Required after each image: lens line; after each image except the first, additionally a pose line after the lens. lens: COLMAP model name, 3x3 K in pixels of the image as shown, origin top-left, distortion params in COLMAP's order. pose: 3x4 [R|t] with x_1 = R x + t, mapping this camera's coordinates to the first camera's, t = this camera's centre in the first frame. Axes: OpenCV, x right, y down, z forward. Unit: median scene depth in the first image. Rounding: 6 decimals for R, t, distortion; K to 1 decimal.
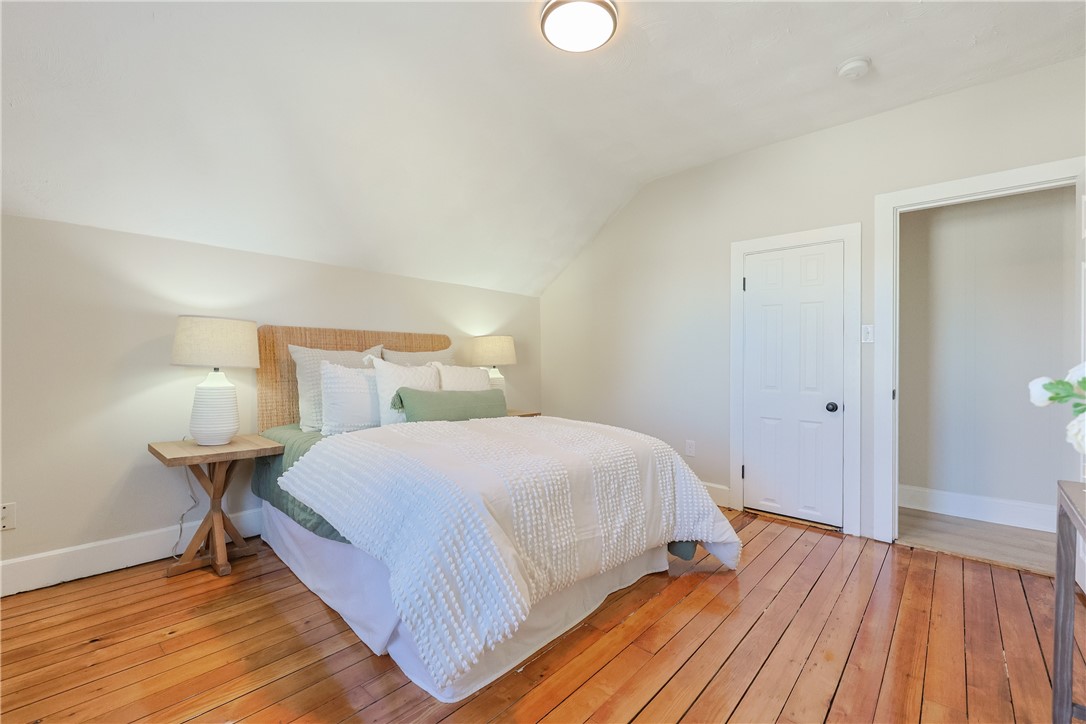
lens RADIAL K [[465.7, 0, 550.9], [0, 465.7, 356.3], [0, 0, 1]] dist [-0.002572, 0.000153]
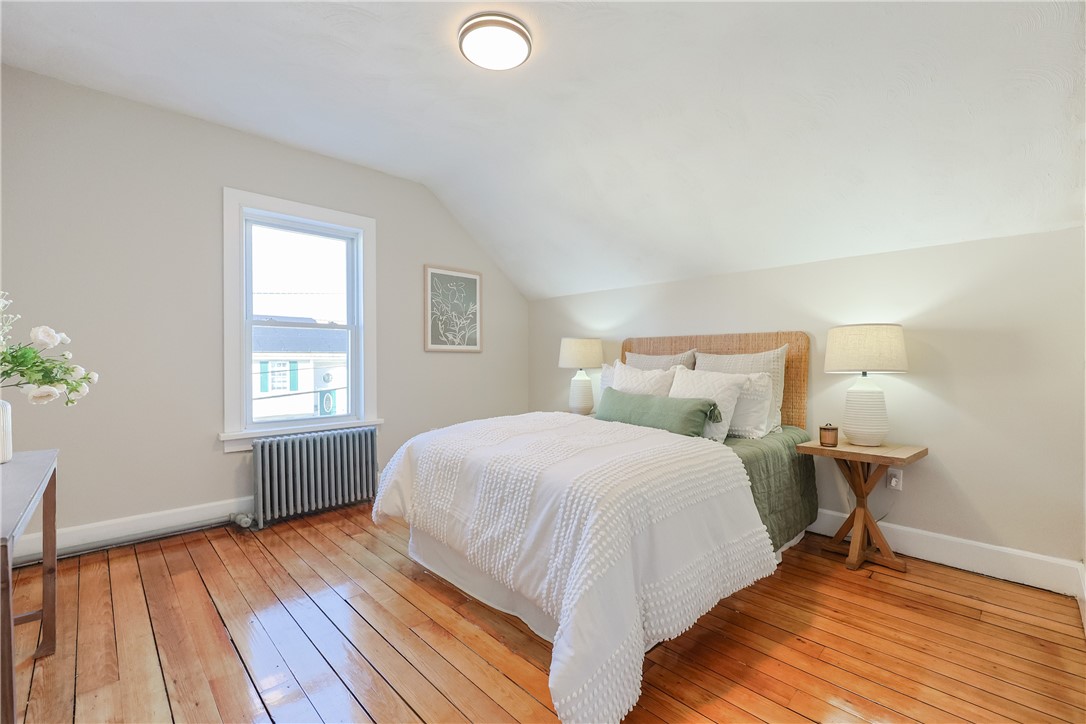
lens RADIAL K [[465.7, 0, 551.0], [0, 465.7, 370.1], [0, 0, 1]] dist [-0.002572, 0.000153]
pose [[-0.070657, 0.015695, -0.997377, 0.768119], [0.003183, 0.999875, 0.015509, 0.006860], [0.997496, -0.002079, -0.070698, 0.843016]]
